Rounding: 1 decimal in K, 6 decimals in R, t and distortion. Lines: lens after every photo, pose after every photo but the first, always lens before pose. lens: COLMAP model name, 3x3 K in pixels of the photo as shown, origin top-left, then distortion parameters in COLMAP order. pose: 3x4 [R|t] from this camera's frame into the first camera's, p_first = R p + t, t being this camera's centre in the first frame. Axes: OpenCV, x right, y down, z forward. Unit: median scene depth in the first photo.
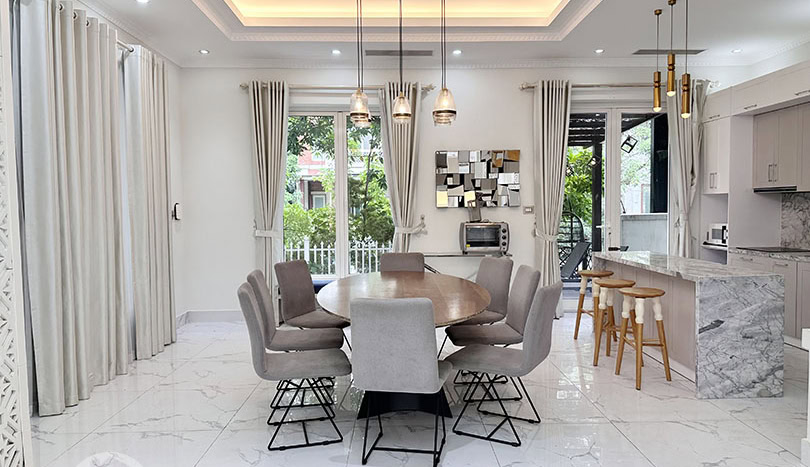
lens RADIAL K [[568.9, 0, 403.5], [0, 568.9, 238.7], [0, 0, 1]] dist [0.039715, -0.048236]
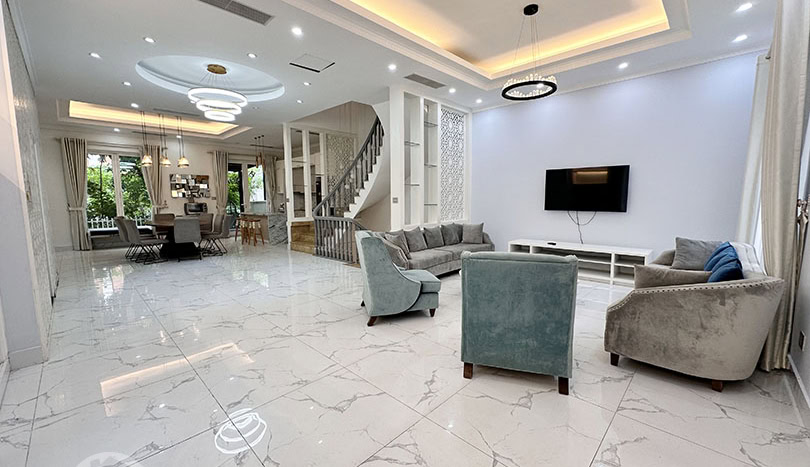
lens RADIAL K [[321.5, 0, 408.7], [0, 321.5, 231.1], [0, 0, 1]] dist [-0.013495, -0.000167]
pose [[0.698518, -0.067356, 0.712415, -0.232076], [0.038274, 0.997652, 0.056797, 0.056244], [-0.714568, -0.012406, 0.699456, -0.741982]]
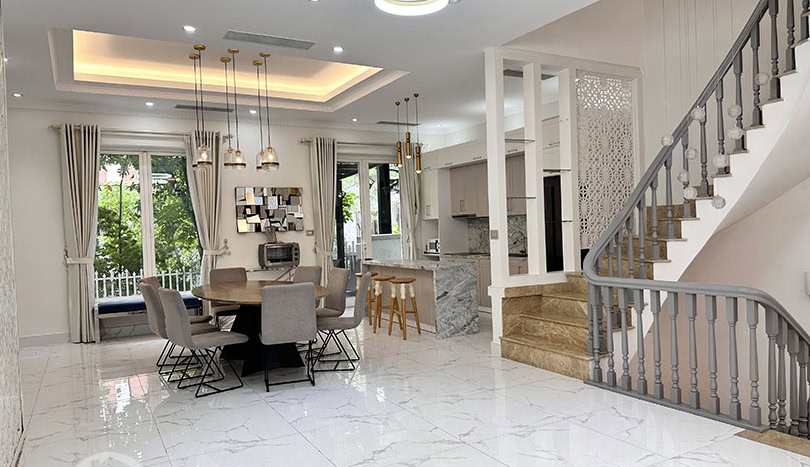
lens RADIAL K [[568.9, 0, 407.3], [0, 568.9, 232.3], [0, 0, 1]] dist [0.039715, -0.048236]
pose [[0.879346, -0.023816, 0.475588, -0.217658], [0.051736, 0.997615, -0.045700, 0.021013], [-0.473365, 0.064791, 0.878481, -0.277634]]
